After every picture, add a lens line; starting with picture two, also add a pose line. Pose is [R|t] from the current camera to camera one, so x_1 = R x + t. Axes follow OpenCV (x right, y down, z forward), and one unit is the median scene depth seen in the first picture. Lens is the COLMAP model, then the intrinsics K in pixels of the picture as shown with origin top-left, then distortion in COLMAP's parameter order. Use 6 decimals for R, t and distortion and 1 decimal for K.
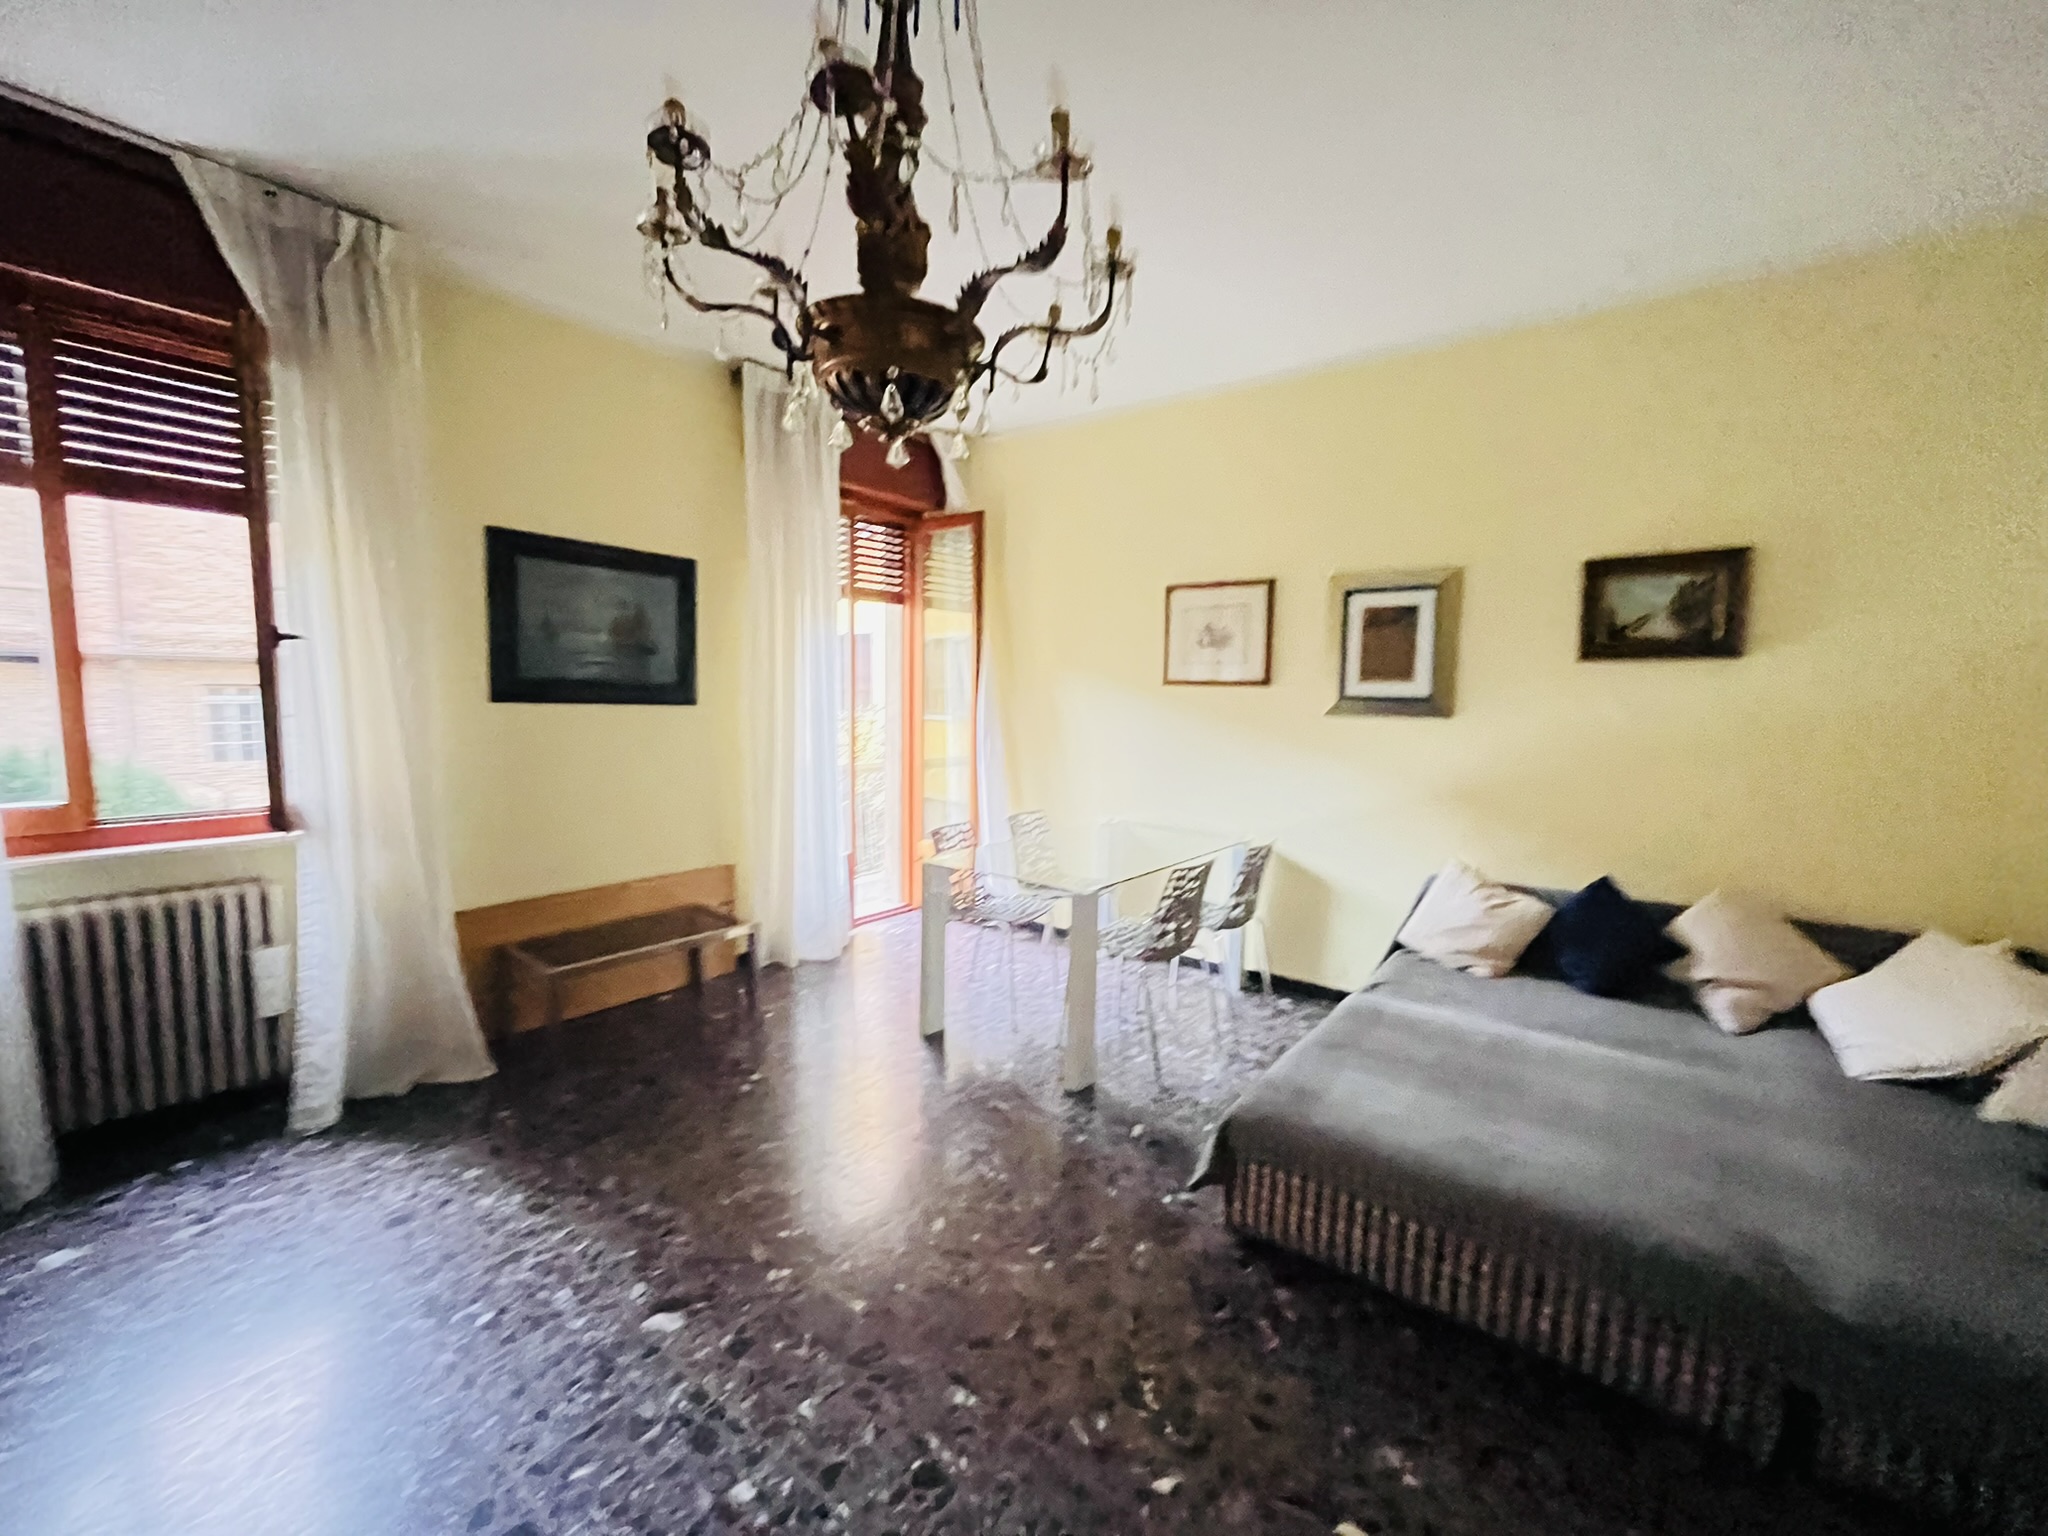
lens RADIAL K [[828.3, 0, 1024.0], [0, 828.3, 768.0], [0, 0, 1]] dist [-0.001802, 0.000156]
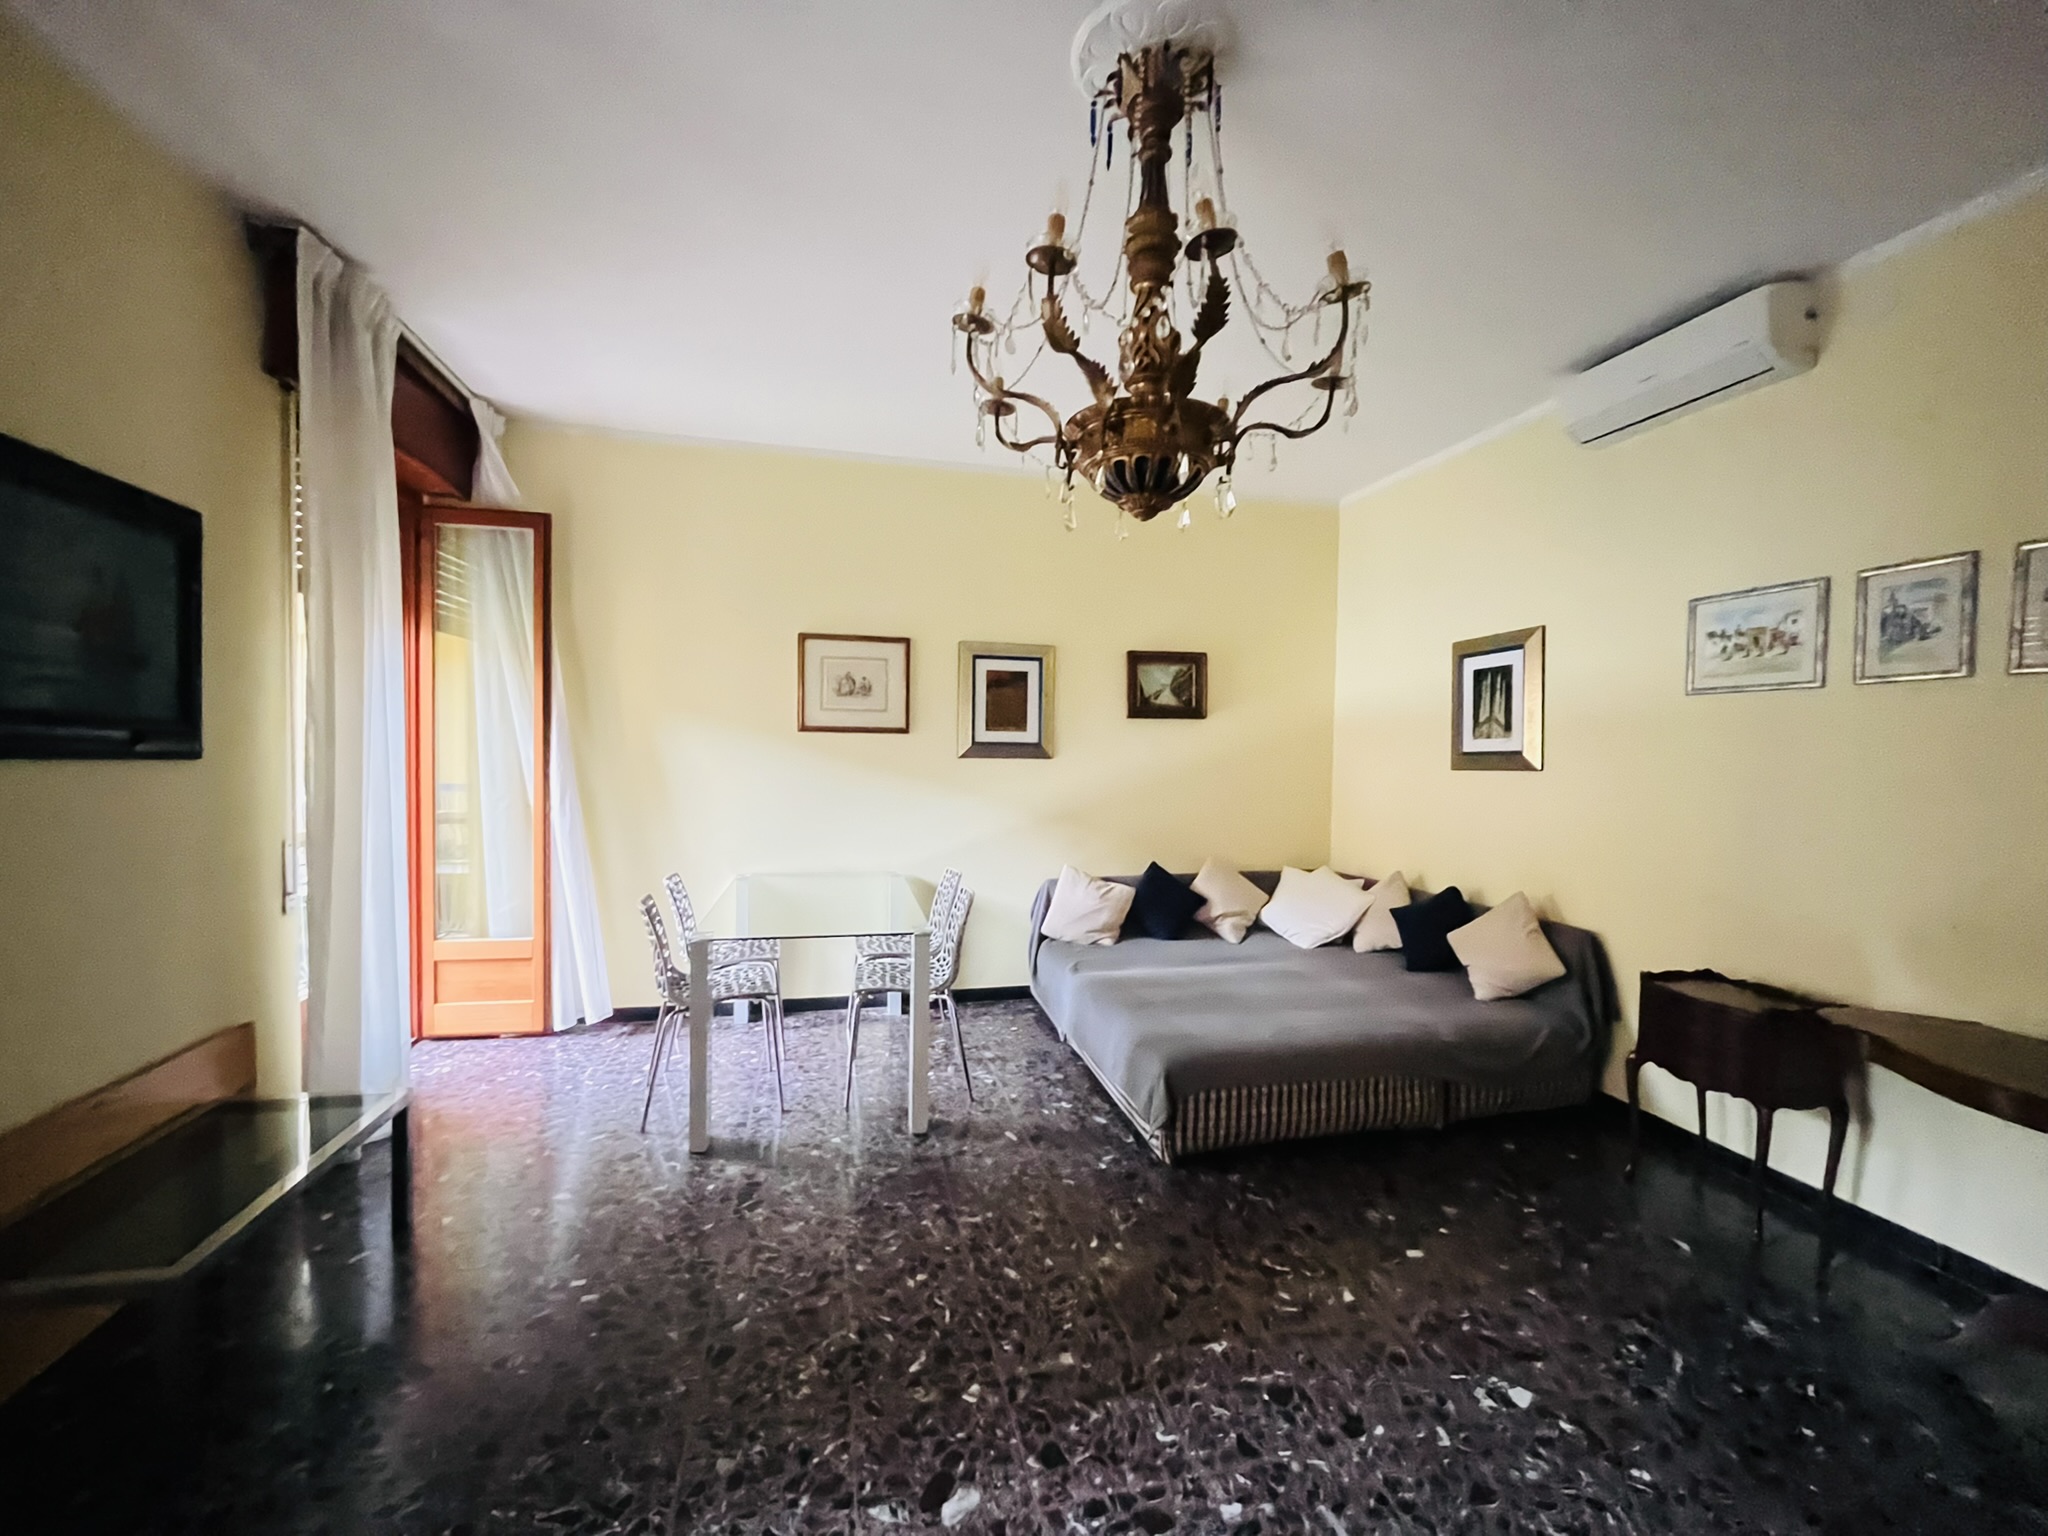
lens RADIAL K [[830.9, 0, 1019.0], [0, 830.9, 765.1], [0, 0, 1]] dist [-0.001036, 0.000120]
pose [[0.626258, -0.022502, 0.779291, -0.816900], [0.067985, 0.997352, -0.025836, -0.028480], [-0.776646, 0.069160, 0.626130, 0.311036]]
